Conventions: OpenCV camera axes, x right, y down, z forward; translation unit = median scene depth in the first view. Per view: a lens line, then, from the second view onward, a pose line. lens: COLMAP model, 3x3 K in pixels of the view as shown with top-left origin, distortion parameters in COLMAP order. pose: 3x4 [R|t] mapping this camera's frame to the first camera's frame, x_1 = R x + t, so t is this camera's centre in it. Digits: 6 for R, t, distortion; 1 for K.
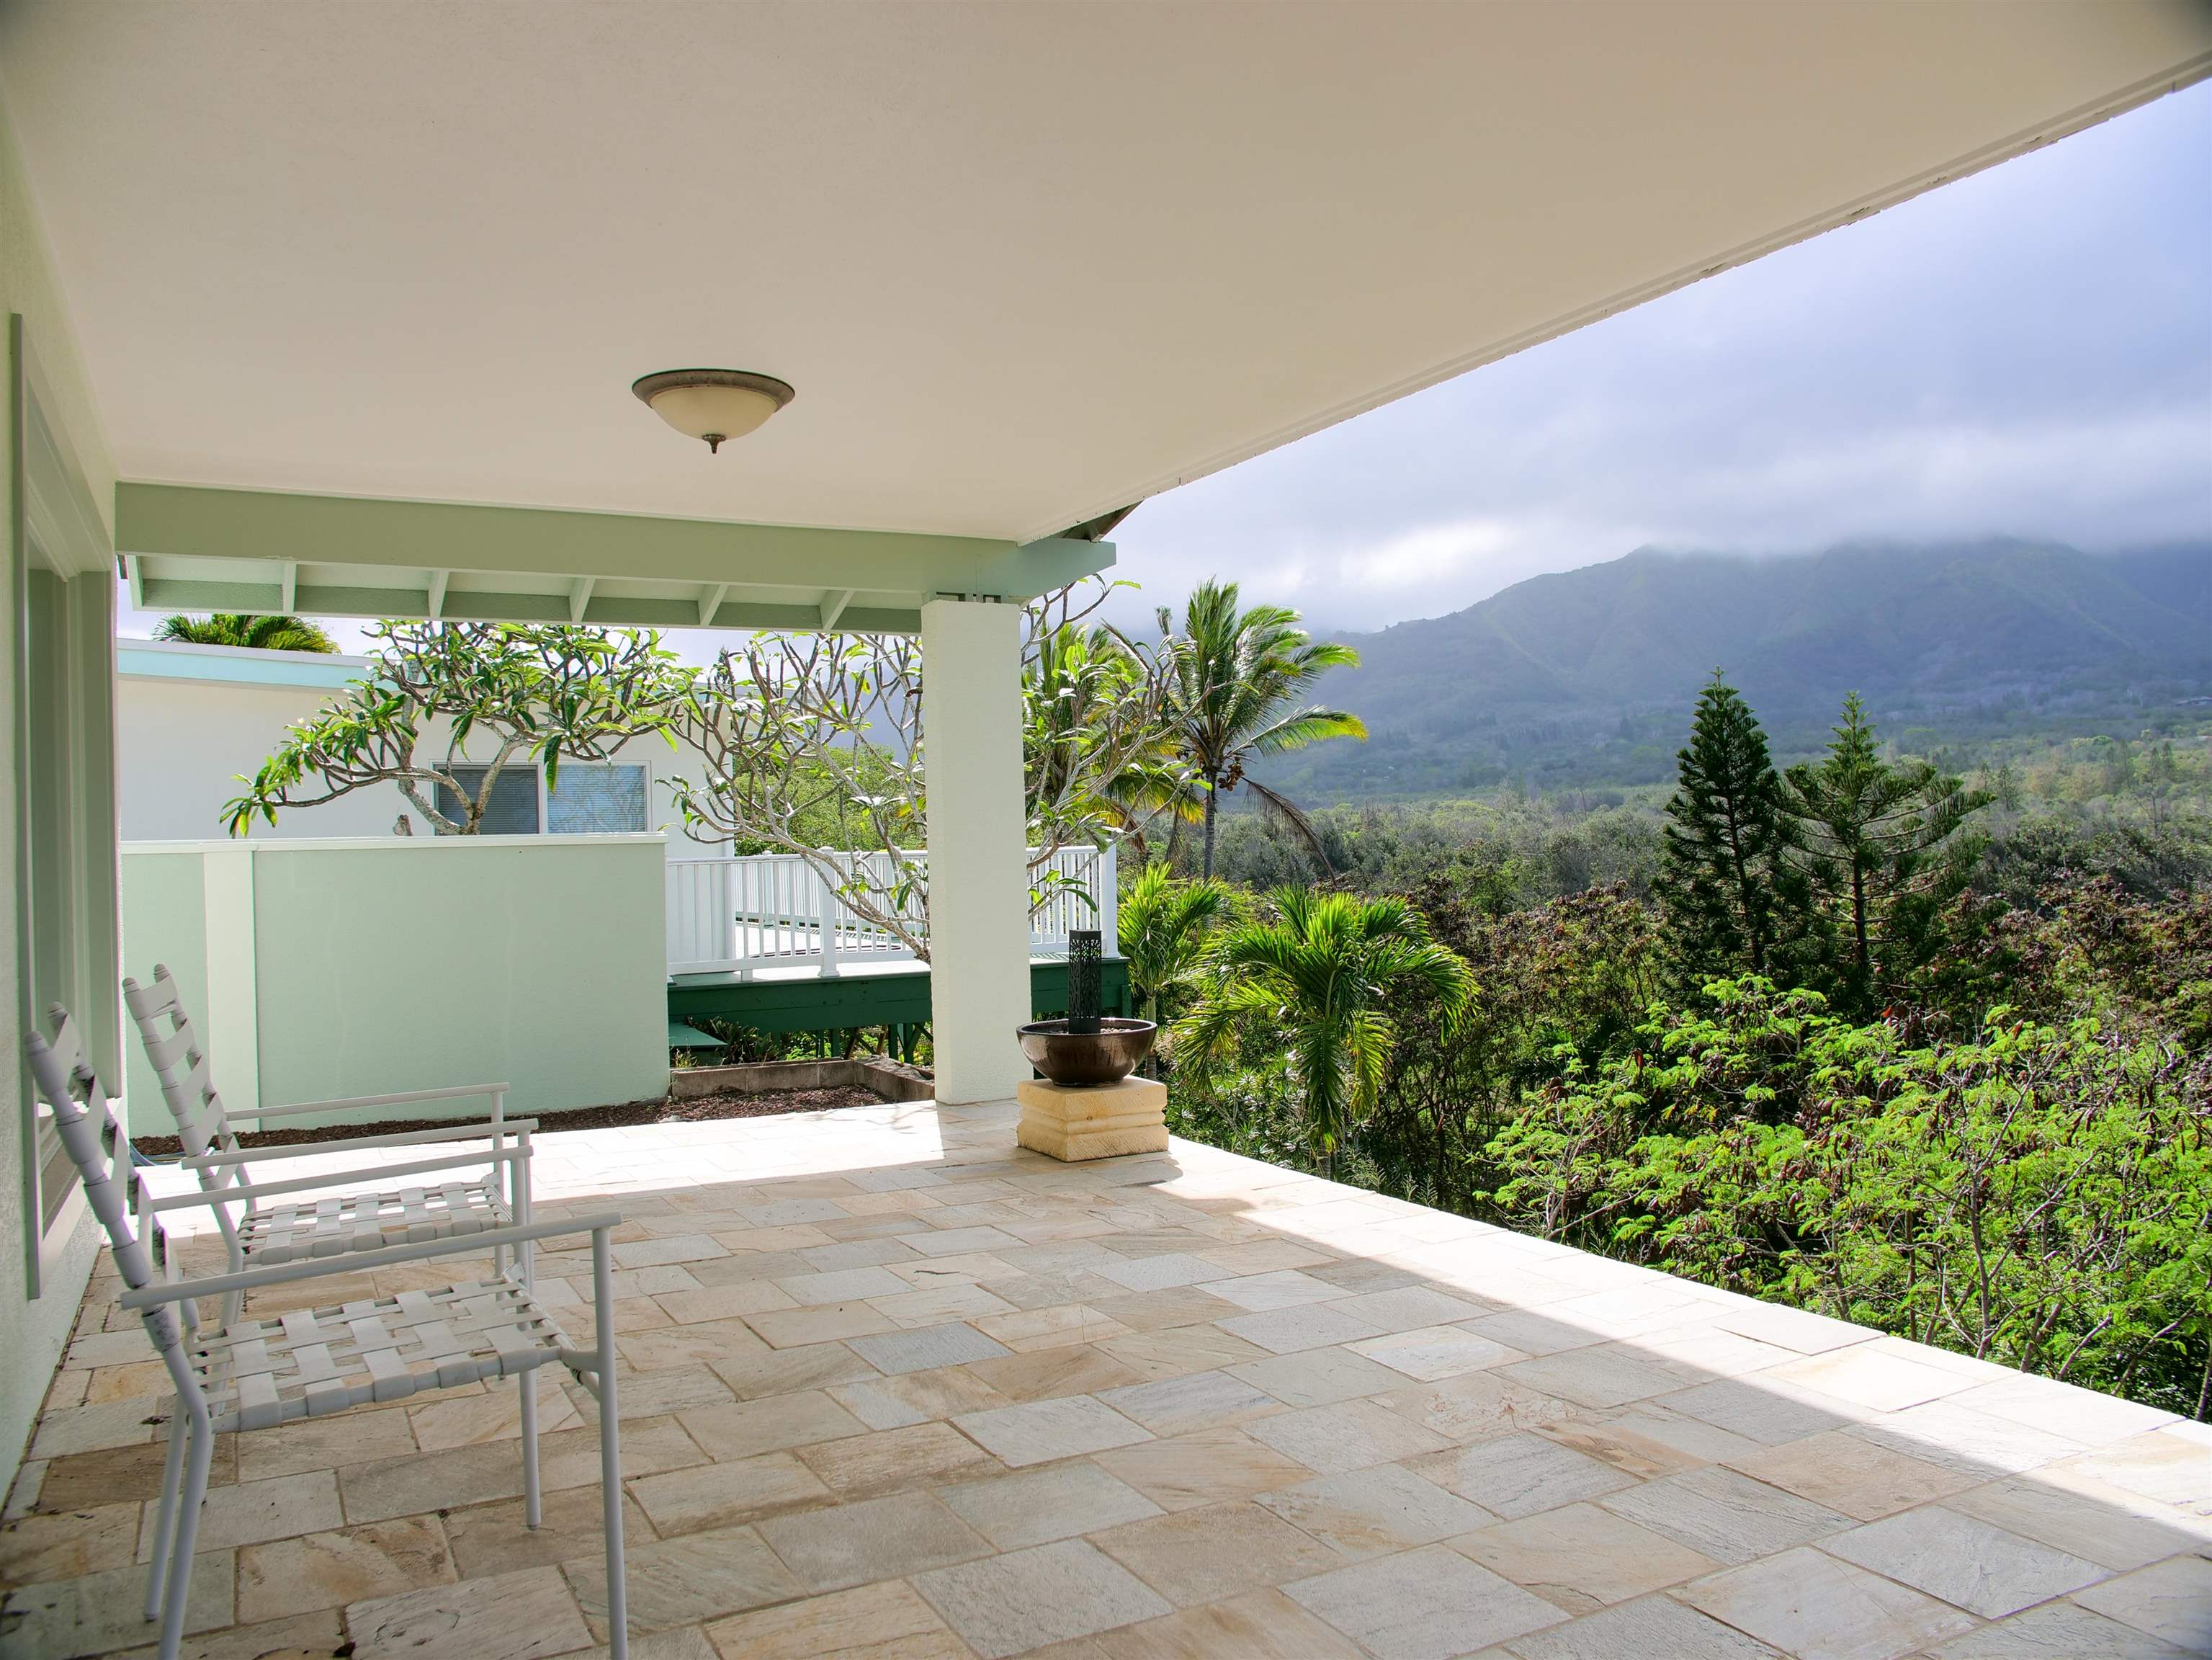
lens RADIAL K [[1665.8, 0, 1148.0], [0, 1665.8, 853.4], [0, 0, 1]] dist [-0.102822, 0.075486]
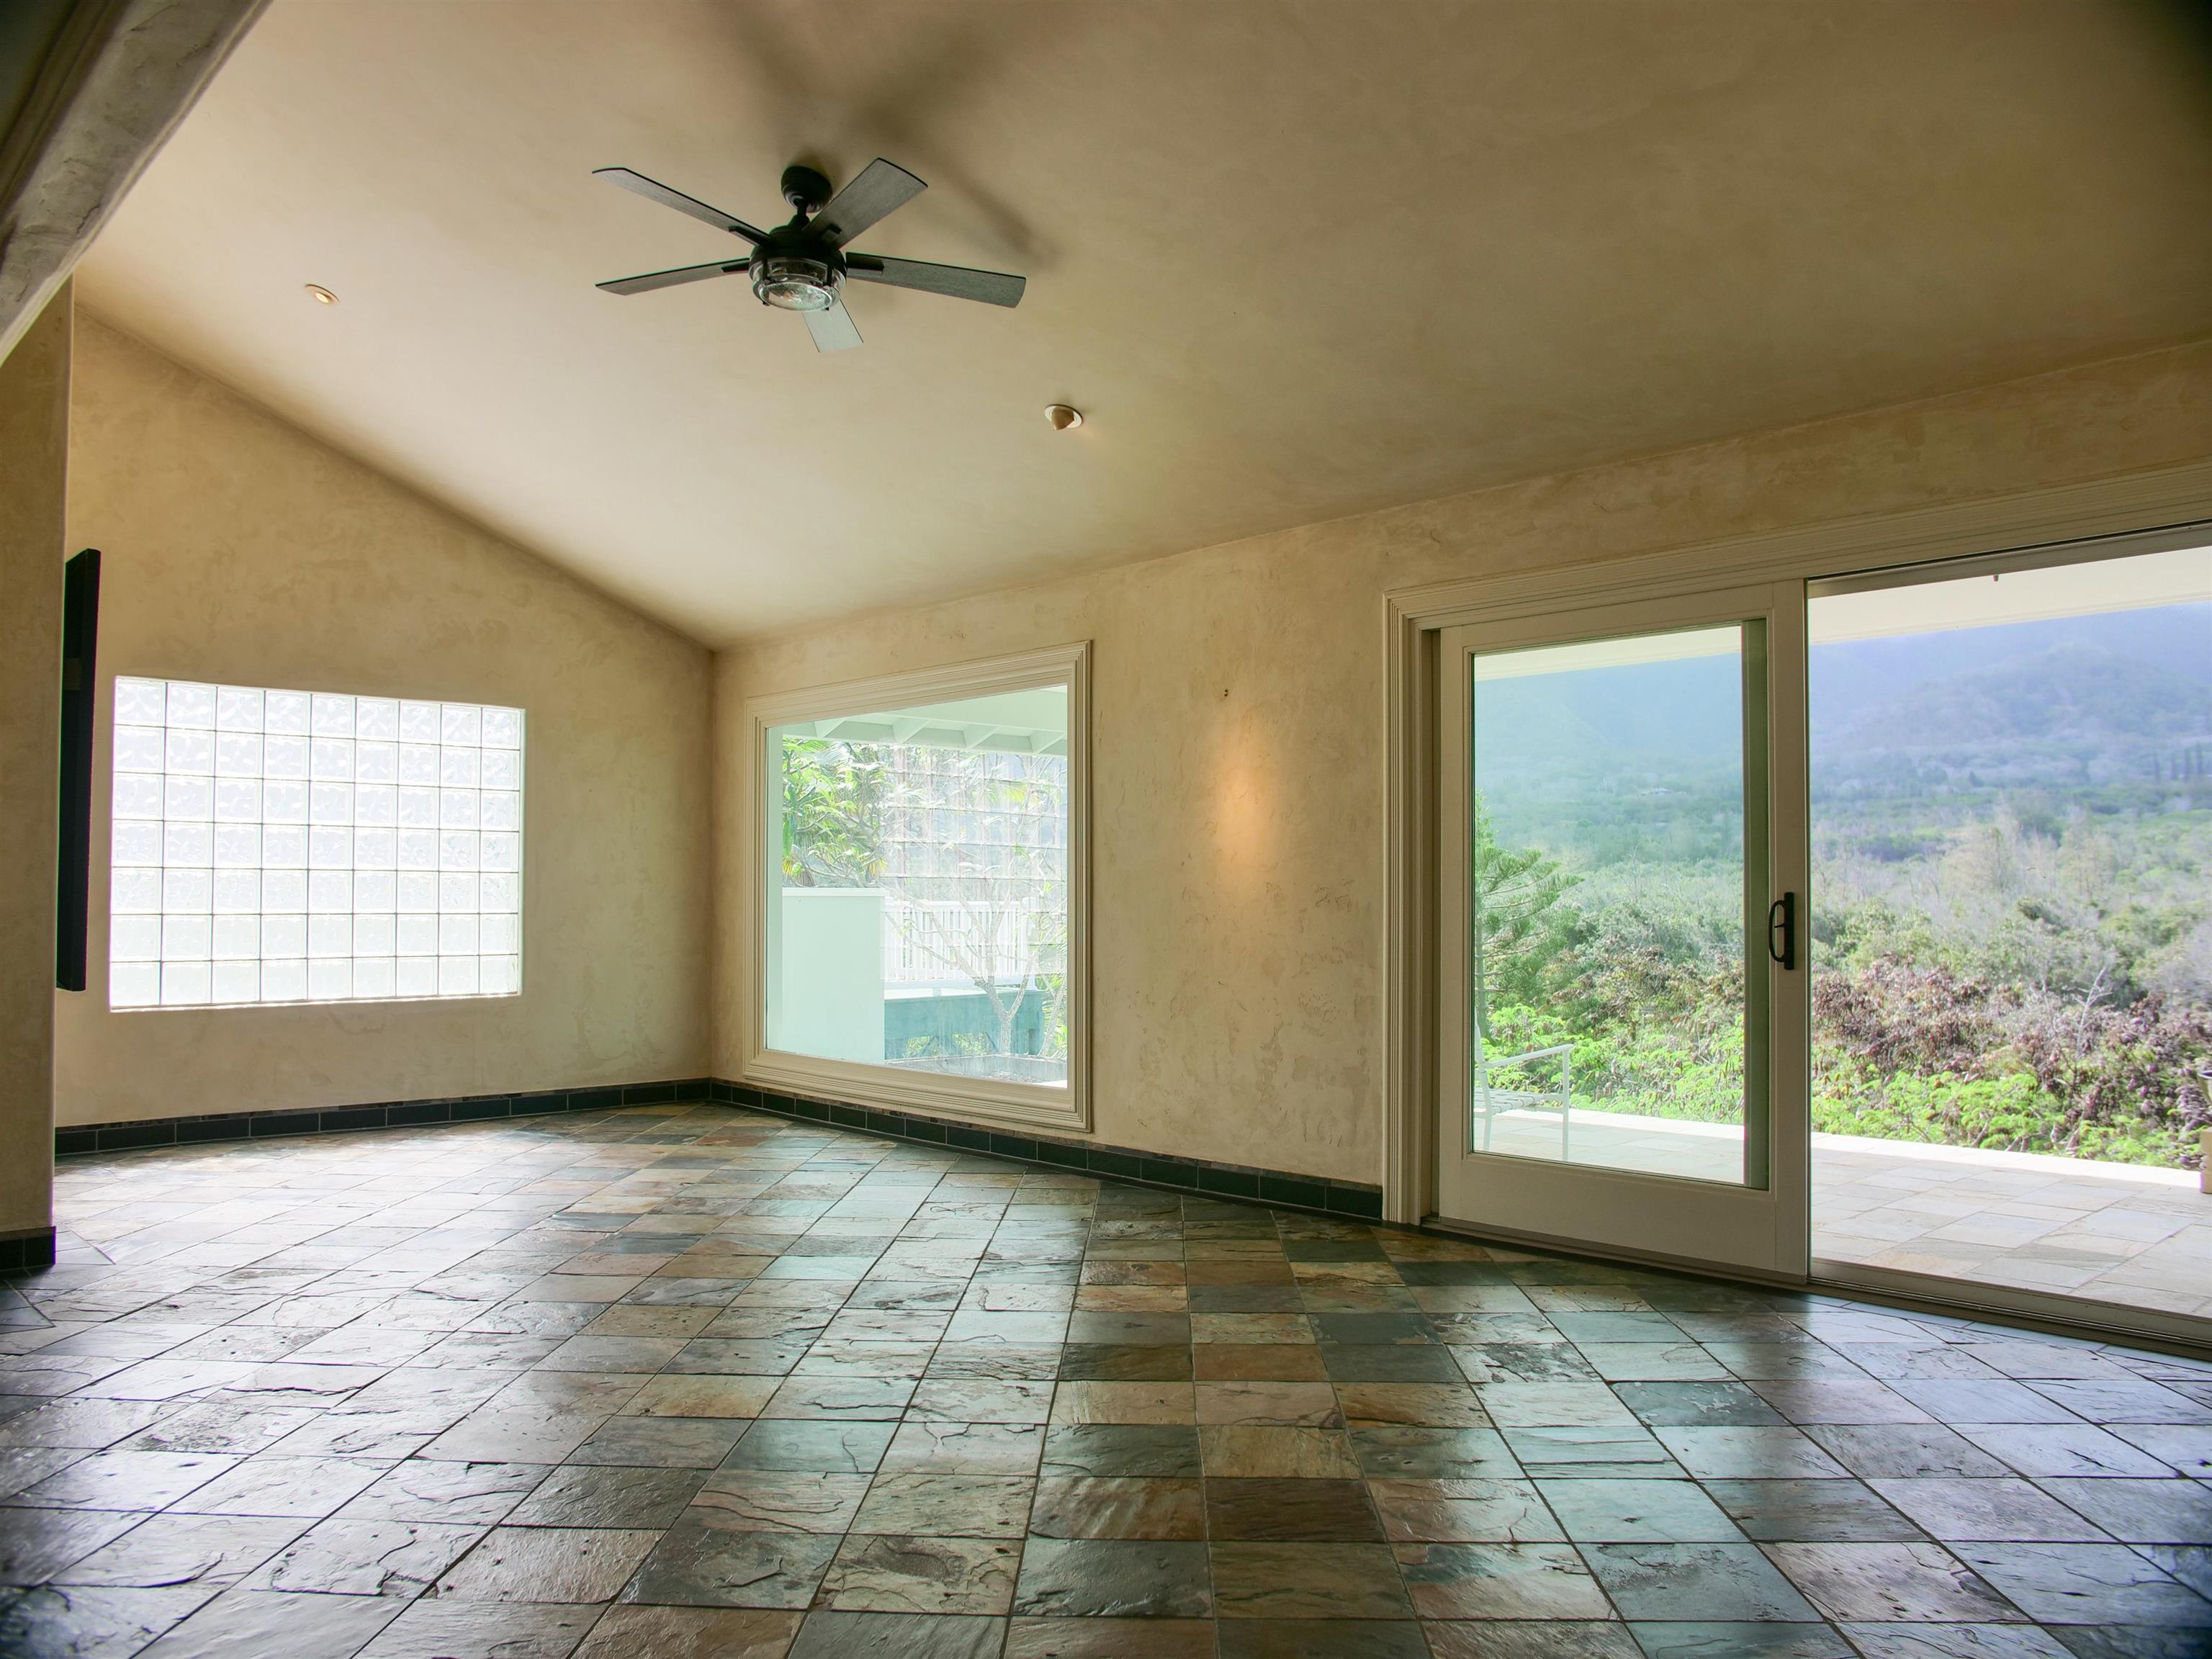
lens RADIAL K [[1665.6, 0, 1105.0], [0, 1665.6, 829.9], [0, 0, 1]] dist [-0.102822, 0.075486]
pose [[0.965662, 0.043995, 0.256048, -0.166426], [-0.032869, 0.998327, -0.047573, 0.001815], [-0.257712, 0.037524, 0.965493, -0.140541]]
